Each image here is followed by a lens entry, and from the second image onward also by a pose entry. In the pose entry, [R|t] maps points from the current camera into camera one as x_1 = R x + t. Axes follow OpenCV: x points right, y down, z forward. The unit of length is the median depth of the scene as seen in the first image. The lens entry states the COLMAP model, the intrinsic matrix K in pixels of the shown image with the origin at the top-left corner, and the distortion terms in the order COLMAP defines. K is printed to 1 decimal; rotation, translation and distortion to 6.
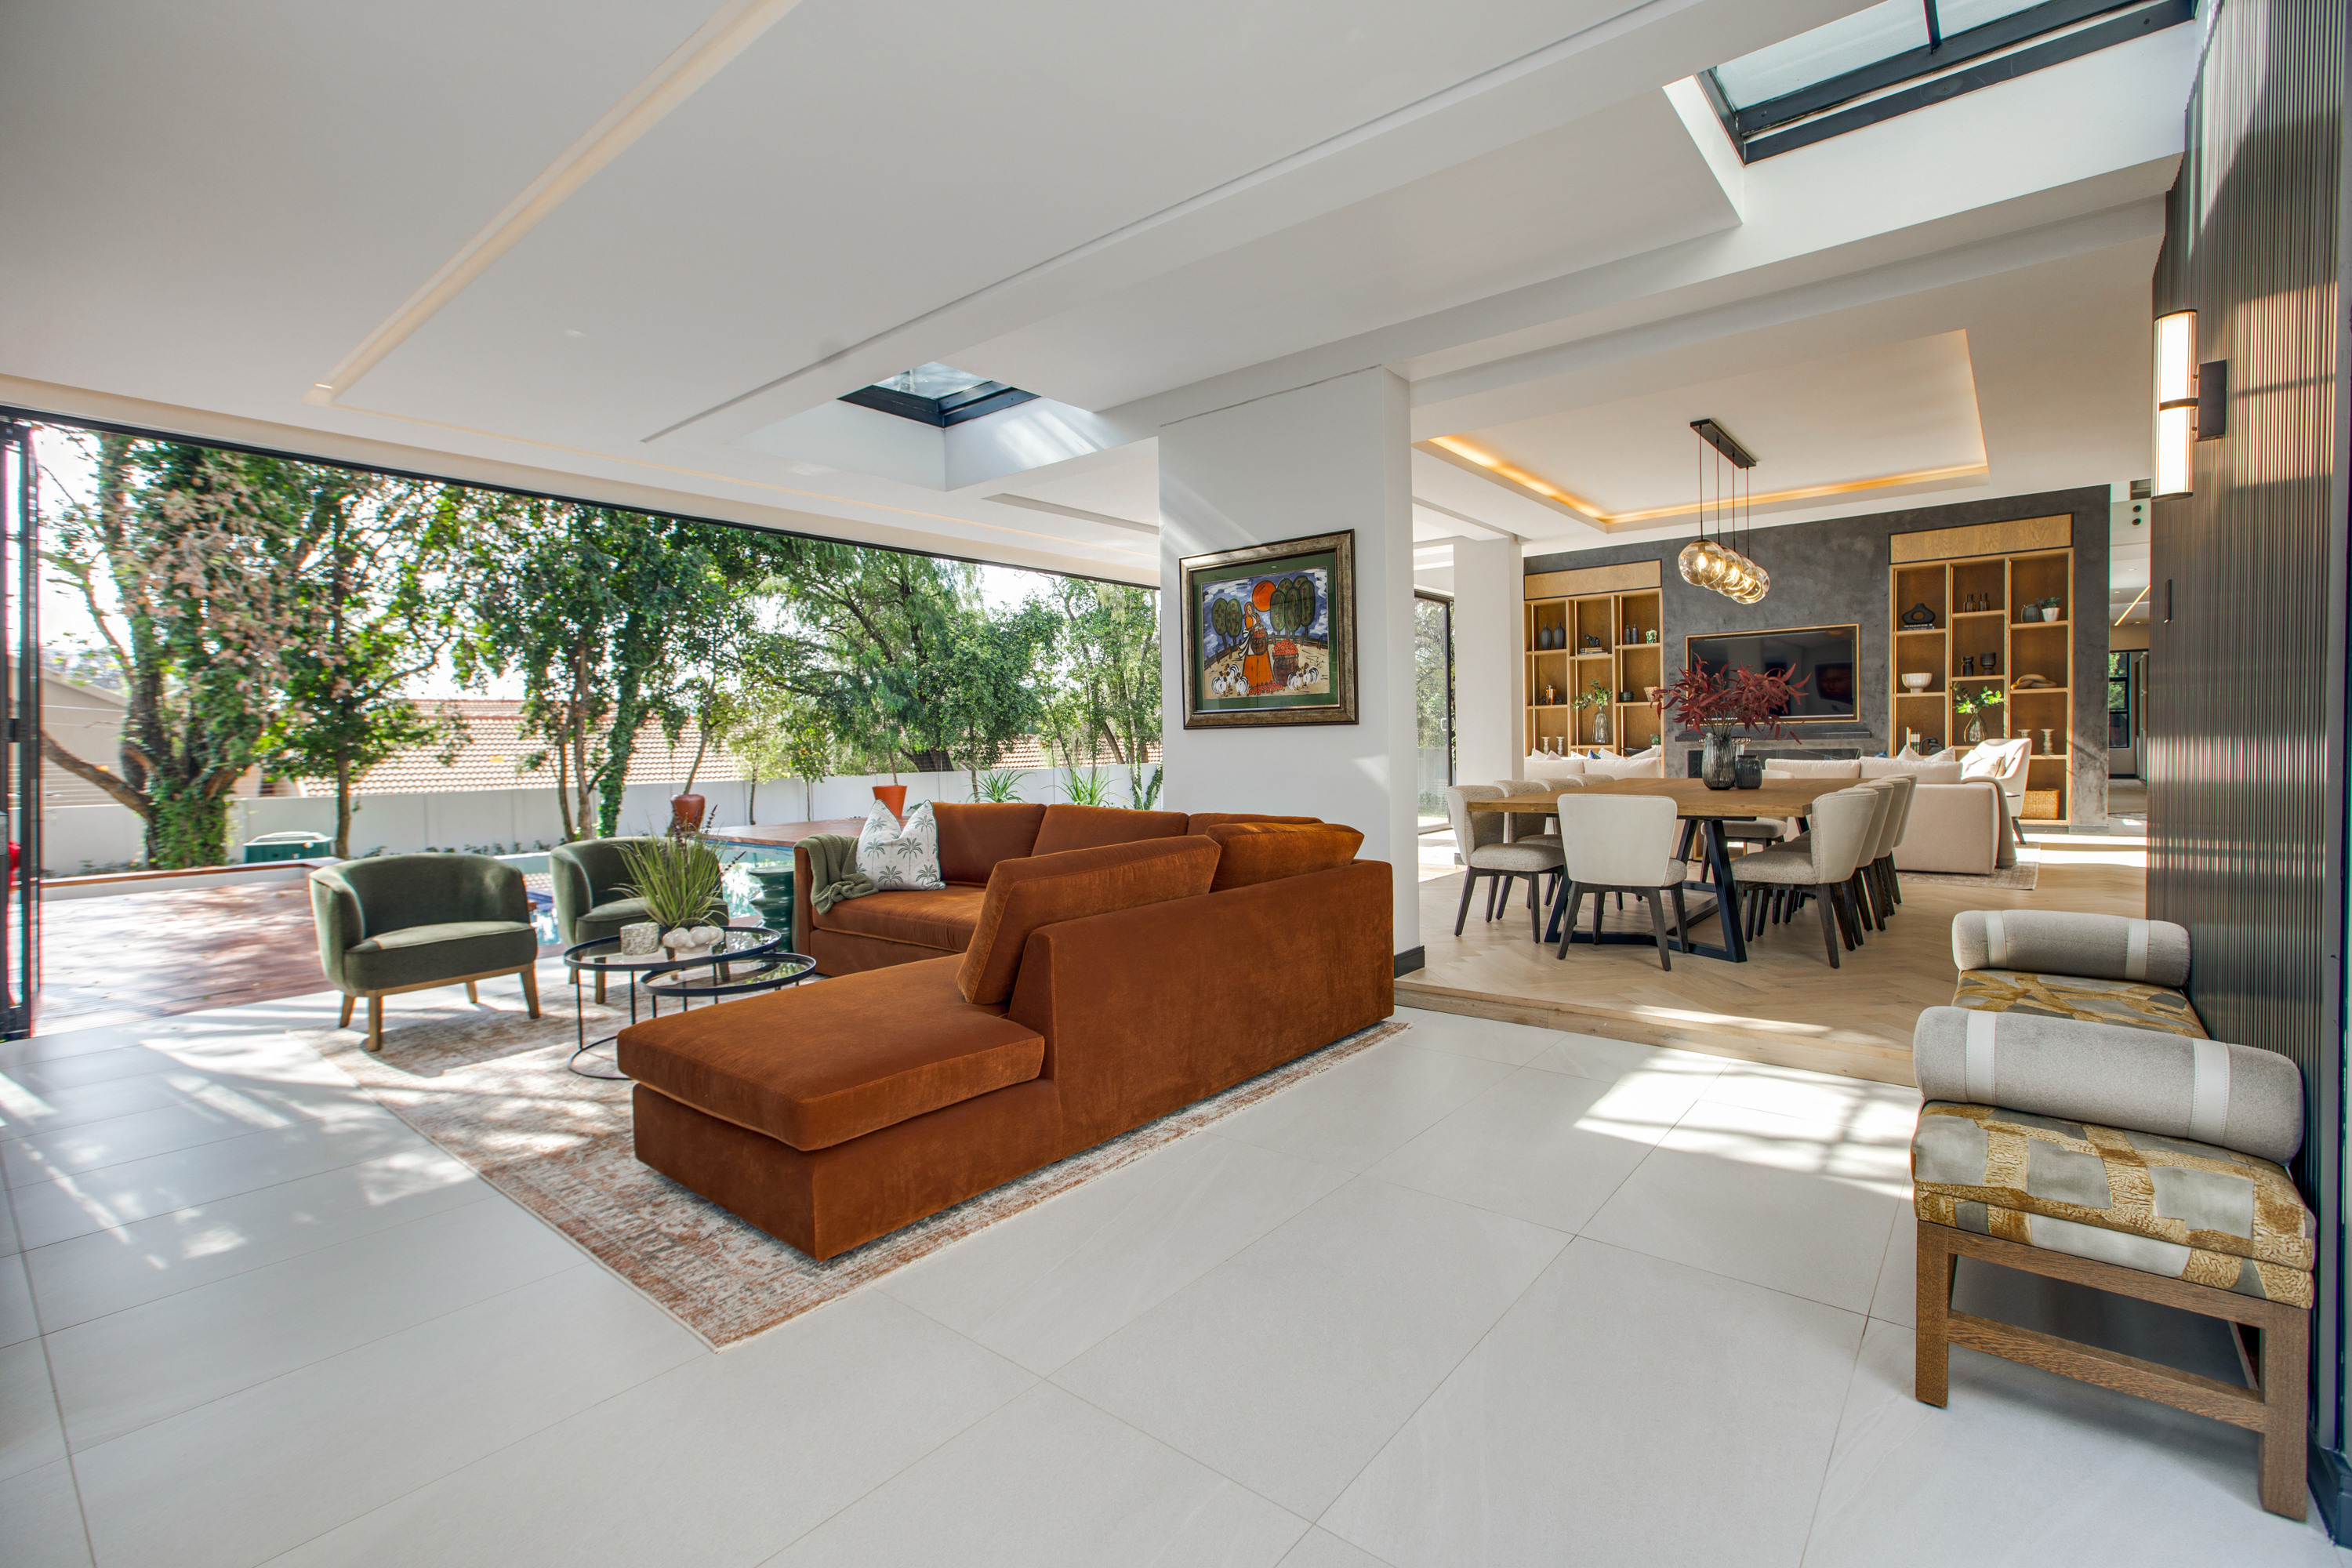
lens RADIAL K [[1064.3, 0, 1175.8], [0, 1064.3, 779.5], [0, 0, 1]] dist [-0.013065, 0.000329]
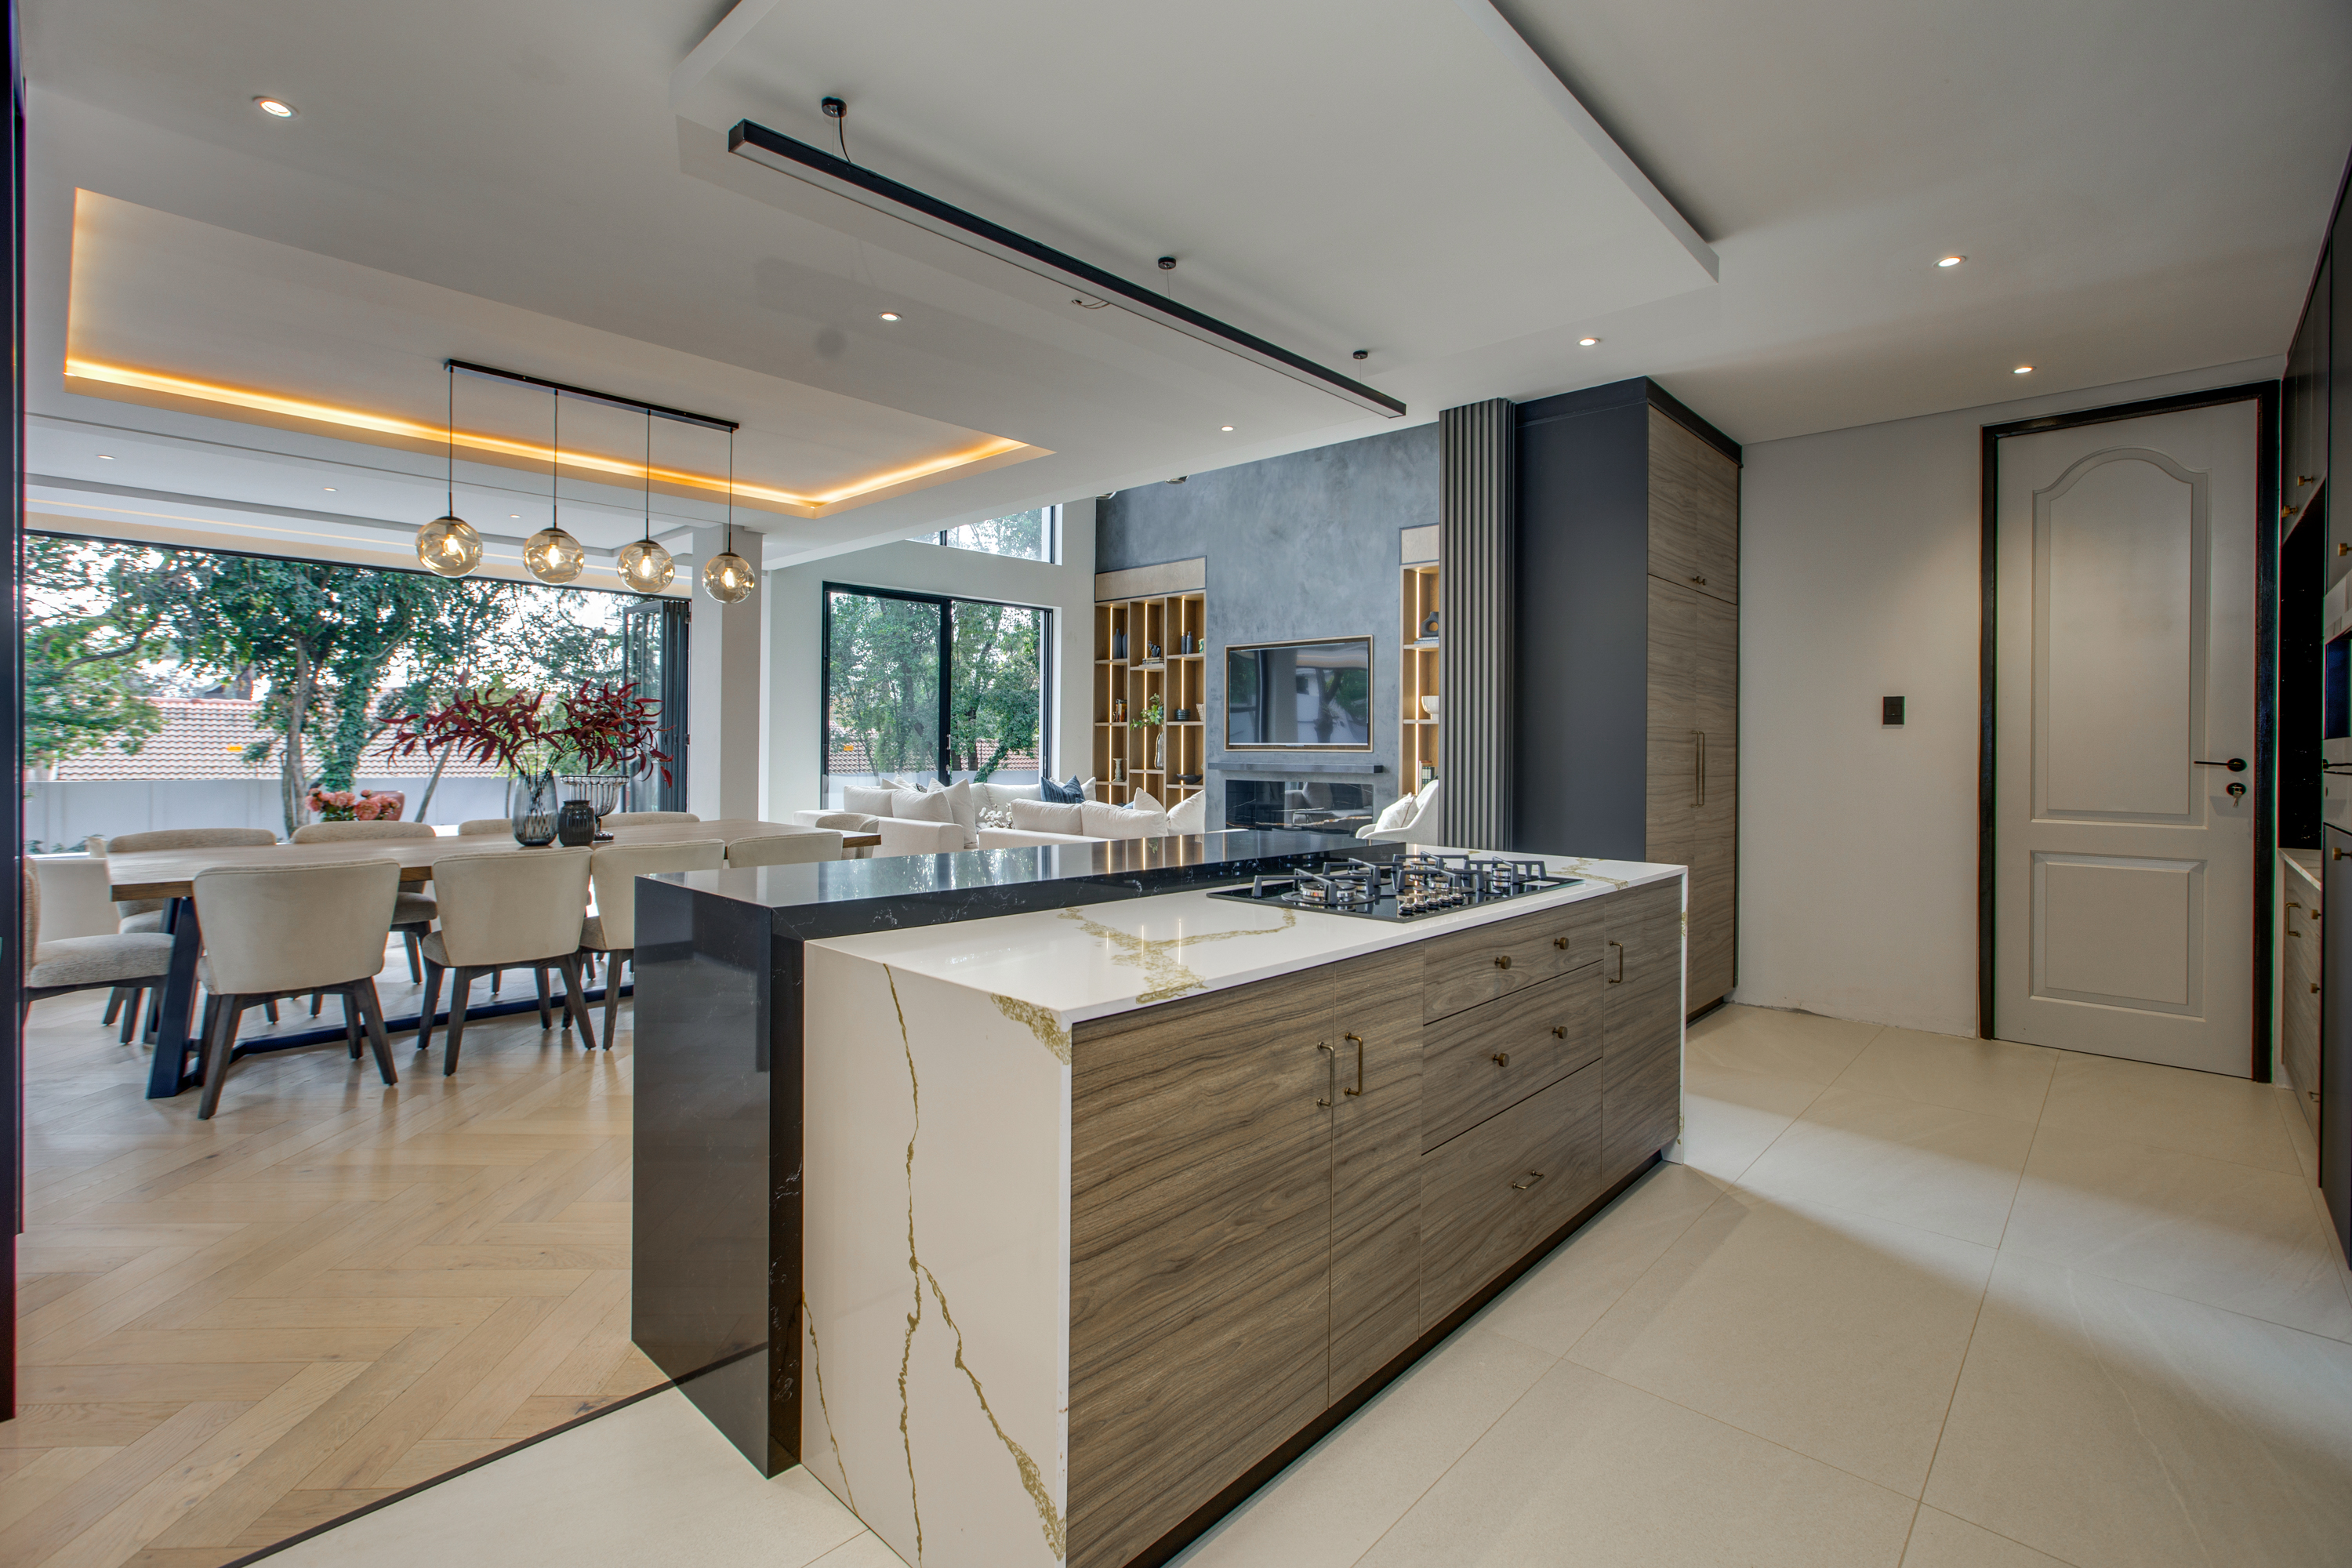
lens RADIAL K [[1064.3, 0, 1173.4], [0, 1064.3, 761.4], [0, 0, 1]] dist [-0.013065, 0.000329]
pose [[0.998202, 0.027511, -0.053256, 0.314148], [-0.028543, 0.999417, -0.018714, -0.015965], [0.052710, 0.020200, 0.998406, 0.092118]]
